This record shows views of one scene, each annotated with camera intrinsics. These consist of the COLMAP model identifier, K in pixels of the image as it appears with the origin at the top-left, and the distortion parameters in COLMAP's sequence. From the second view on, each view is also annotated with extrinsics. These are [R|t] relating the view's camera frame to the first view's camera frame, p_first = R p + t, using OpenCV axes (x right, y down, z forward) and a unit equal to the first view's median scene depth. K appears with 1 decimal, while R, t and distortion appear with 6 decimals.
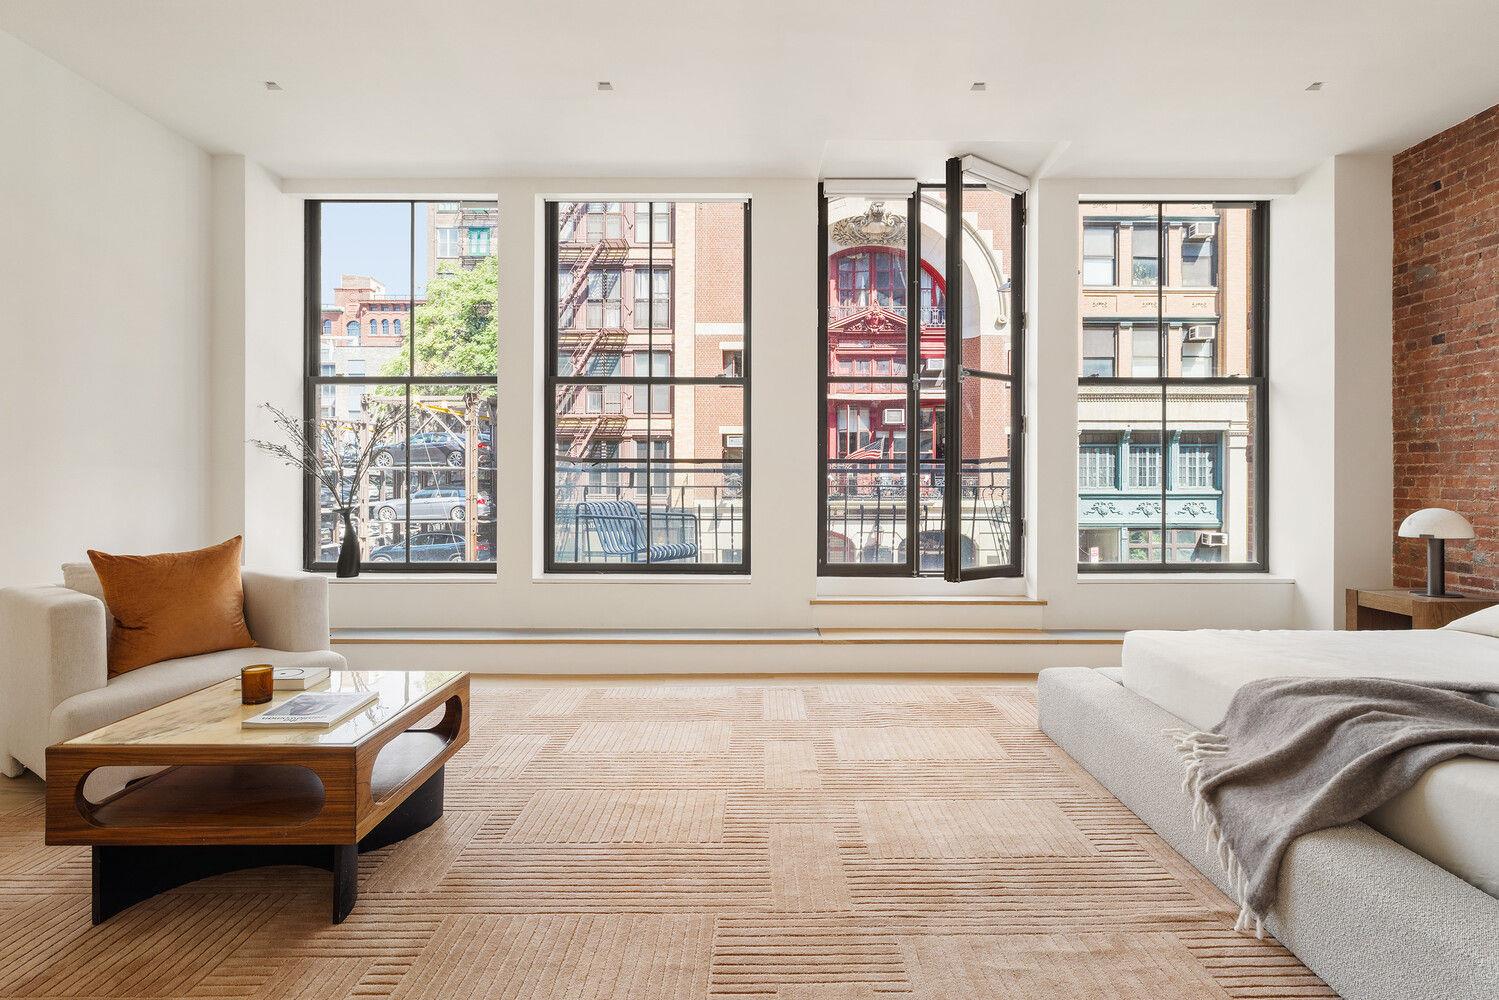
lens RADIAL K [[766.3, 0, 753.4], [0, 766.3, 487.3], [0, 0, 1]] dist [-0.011167, 0.001080]
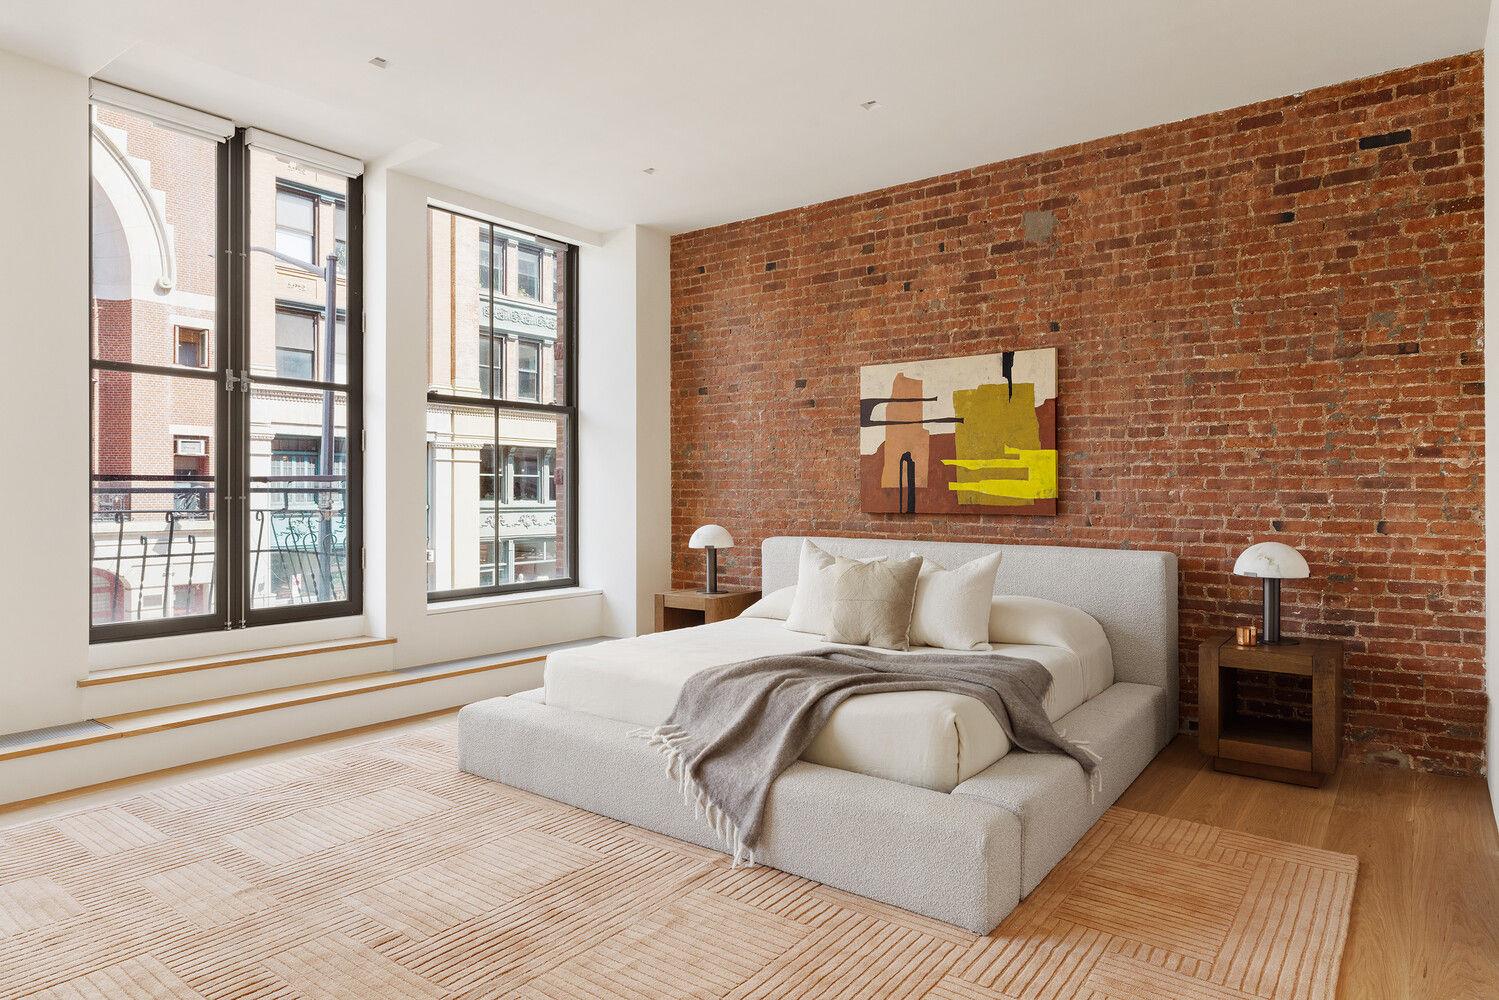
lens RADIAL K [[899.6, 0, 749.8], [0, 899.6, 500.9], [0, 0, 1]] dist [-0.016371, 0.003218]
pose [[0.600783, -0.008704, 0.799365, -0.305571], [0.008001, 0.999956, 0.004875, -0.021663], [-0.799372, 0.003467, 0.600826, 0.042776]]
